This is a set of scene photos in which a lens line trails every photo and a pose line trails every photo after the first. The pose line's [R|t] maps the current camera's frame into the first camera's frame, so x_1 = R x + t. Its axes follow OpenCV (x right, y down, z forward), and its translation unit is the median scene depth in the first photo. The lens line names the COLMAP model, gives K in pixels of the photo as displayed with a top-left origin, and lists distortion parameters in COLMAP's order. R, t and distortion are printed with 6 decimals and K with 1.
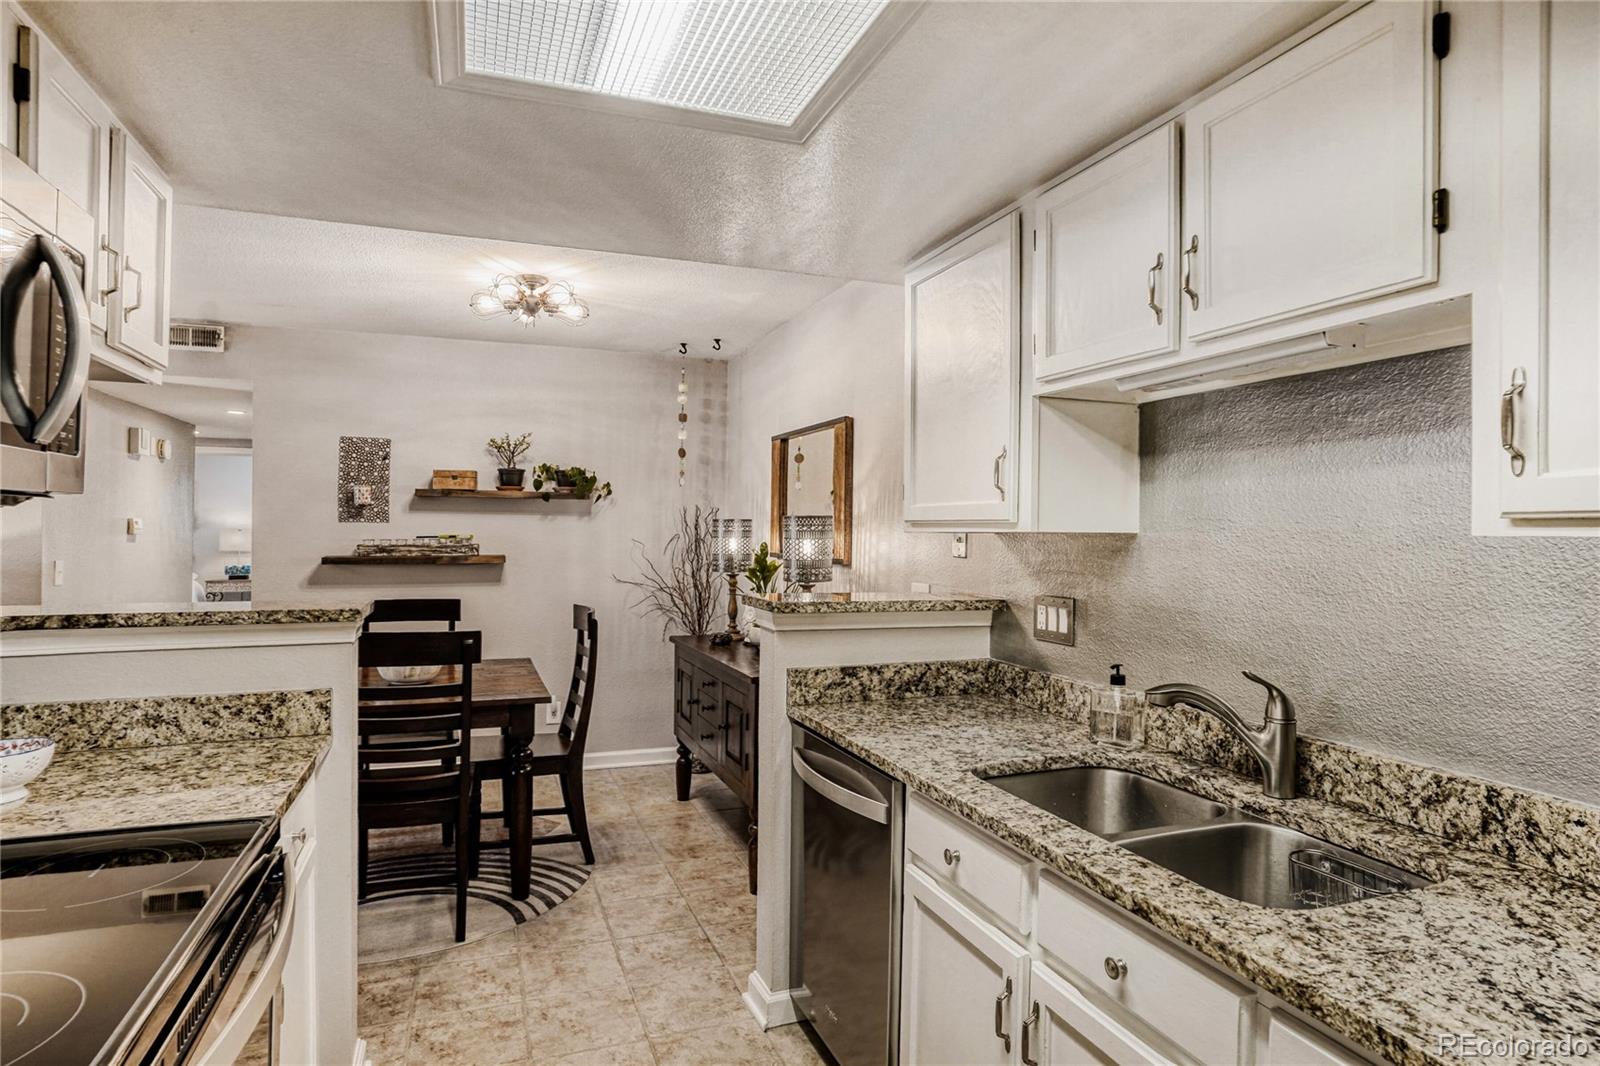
lens RADIAL K [[867.2, 0, 797.9], [0, 867.2, 532.3], [0, 0, 1]] dist [-0.072399, 0.032768]
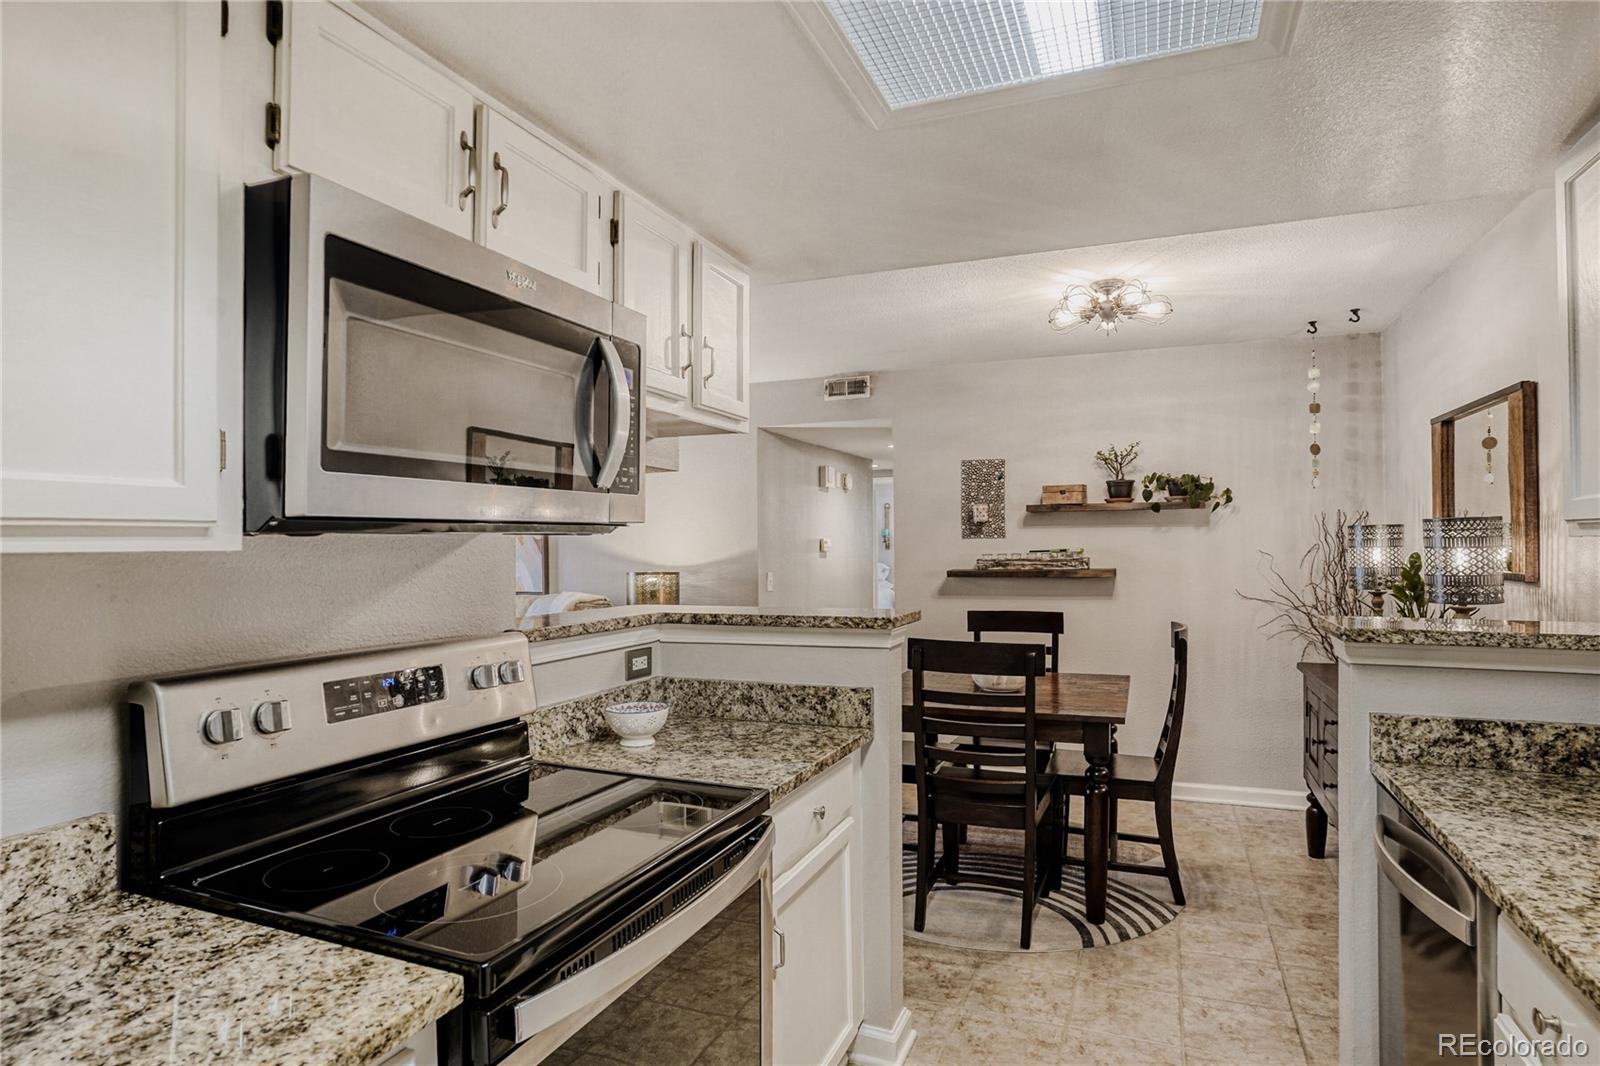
lens RADIAL K [[867.2, 0, 800.6], [0, 867.2, 537.7], [0, 0, 1]] dist [-0.072399, 0.032768]
pose [[0.726042, -0.021741, -0.687307, 0.096519], [0.015291, 0.999763, -0.015473, 0.001204], [0.687481, 0.000724, 0.726202, 0.058977]]
